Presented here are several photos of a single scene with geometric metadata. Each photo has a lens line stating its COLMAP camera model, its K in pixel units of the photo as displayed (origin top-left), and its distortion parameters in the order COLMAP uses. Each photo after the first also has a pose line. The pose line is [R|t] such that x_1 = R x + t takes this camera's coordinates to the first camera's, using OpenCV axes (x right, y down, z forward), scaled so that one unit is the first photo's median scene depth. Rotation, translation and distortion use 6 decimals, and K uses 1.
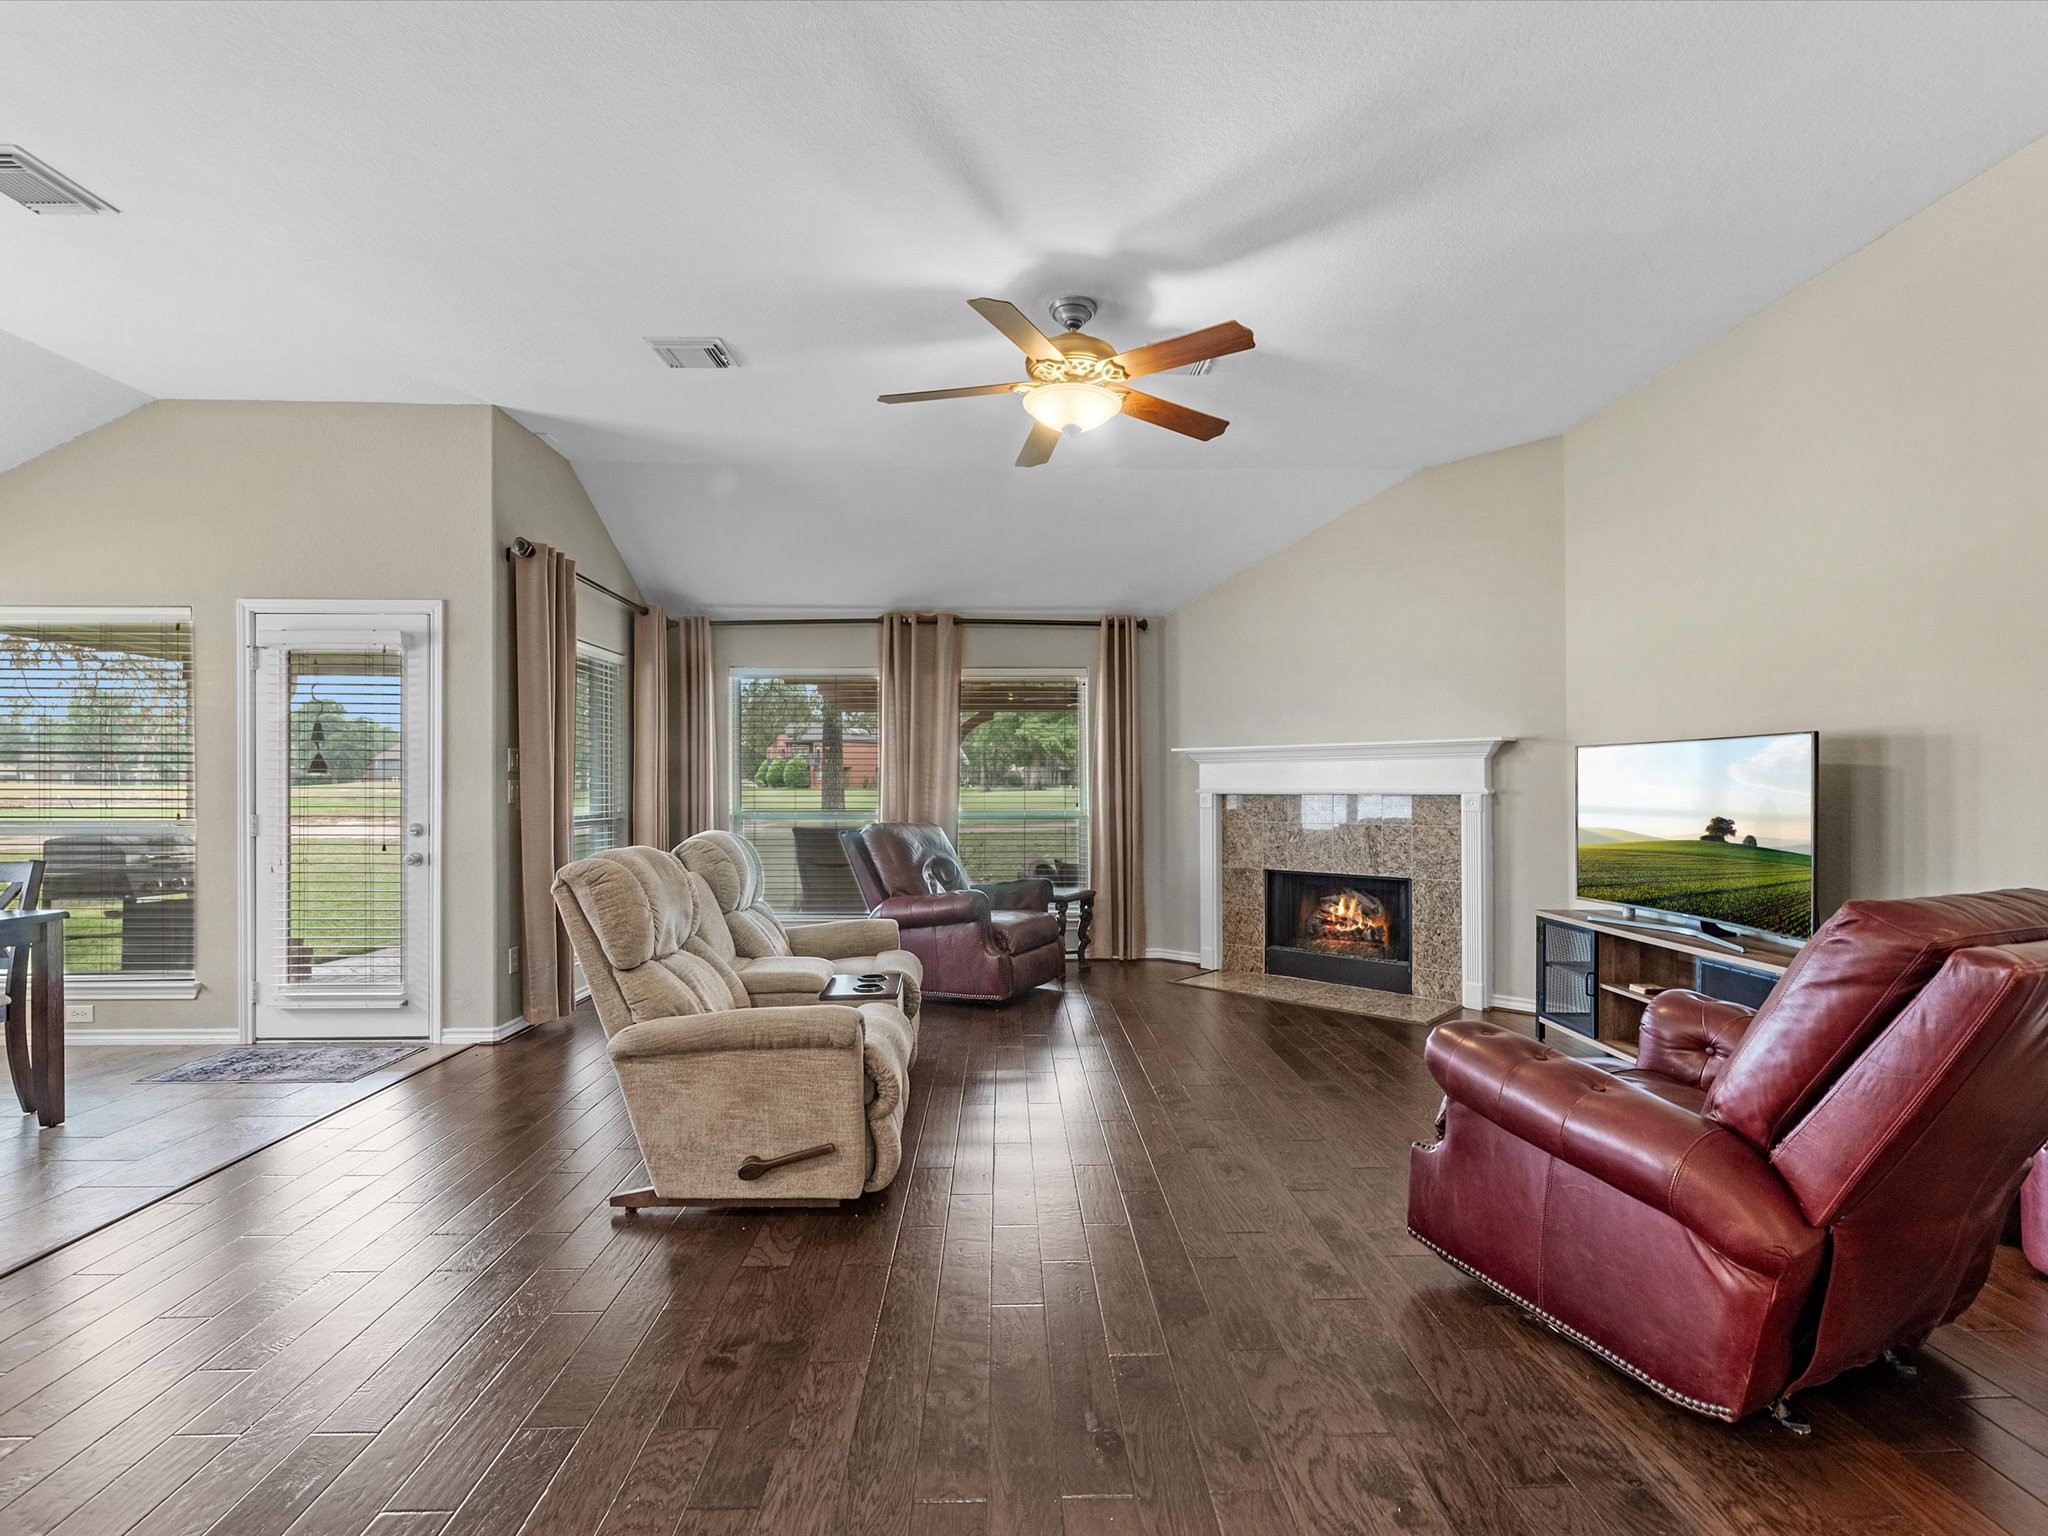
lens RADIAL K [[948.2, 0, 1022.3], [0, 948.2, 786.9], [0, 0, 1]] dist [-0.003199, -0.000197]
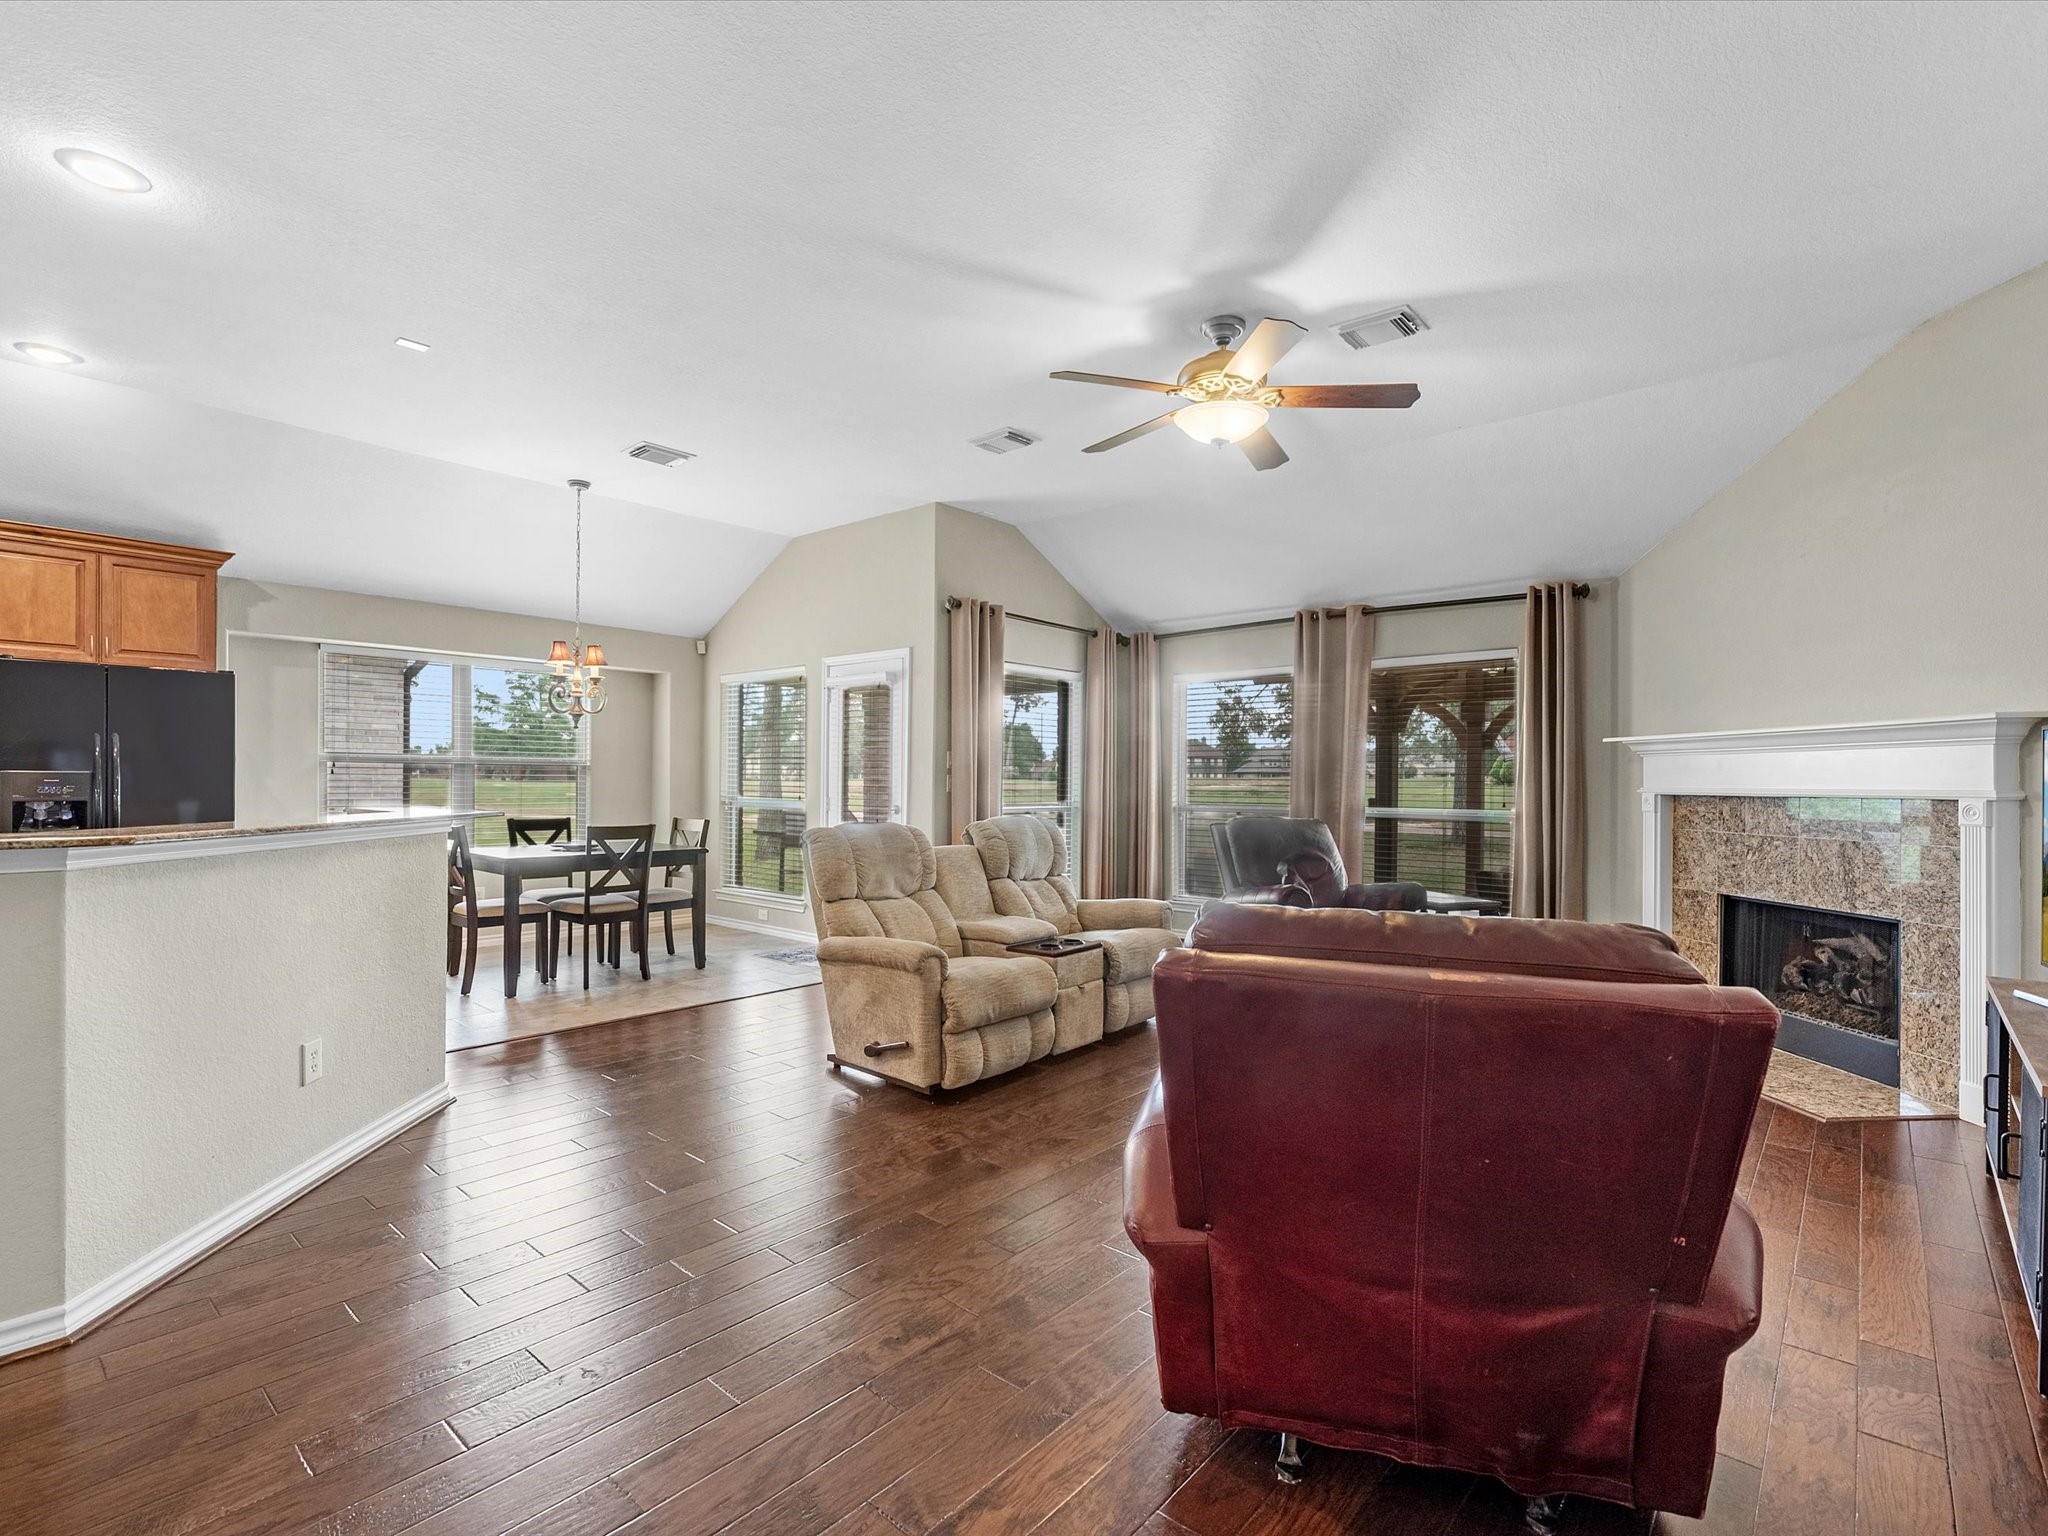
lens RADIAL K [[981.8, 0, 1020.4], [0, 981.8, 777.0], [0, 0, 1]] dist [-0.000338, 0.000761]
pose [[0.731803, 0.003779, -0.681506, 0.434740], [-0.008250, 0.999960, -0.003314, -0.000229], [0.681467, 0.008048, 0.731805, 0.037697]]
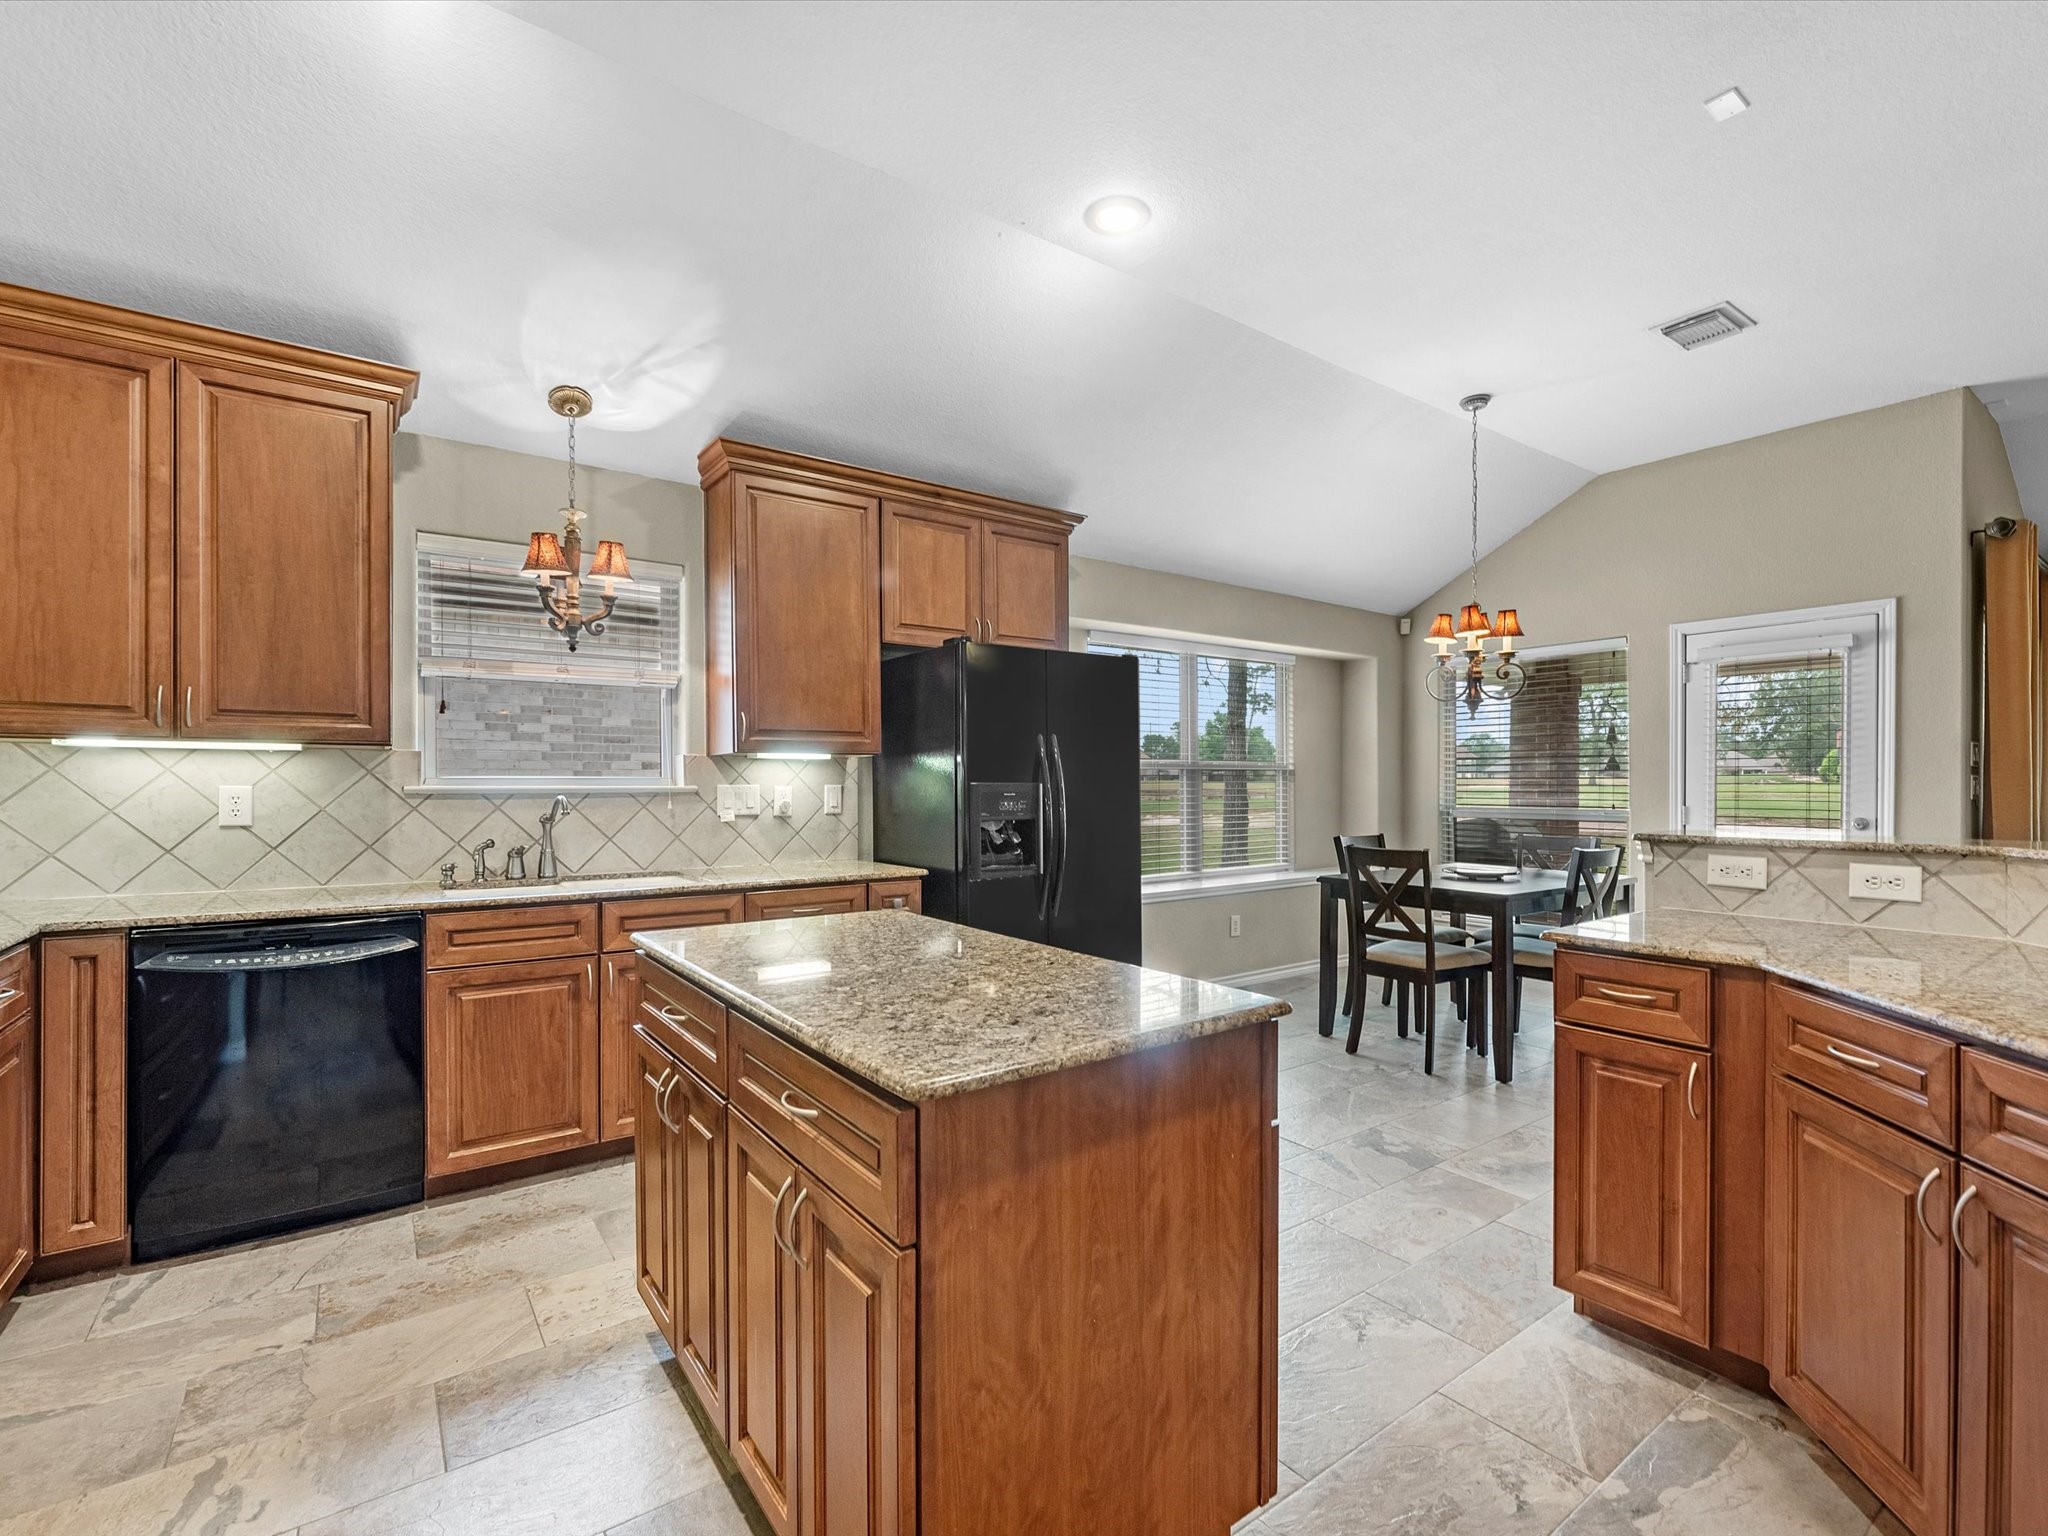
lens RADIAL K [[924.6, 0, 1025.4], [0, 924.6, 790.7], [0, 0, 1]] dist [-0.002085, 0.000041]
pose [[0.558753, 0.007413, -0.829301, -0.270071], [0.001040, 0.999953, 0.009639, -0.001364], [0.829334, -0.006248, 0.558719, -0.281184]]
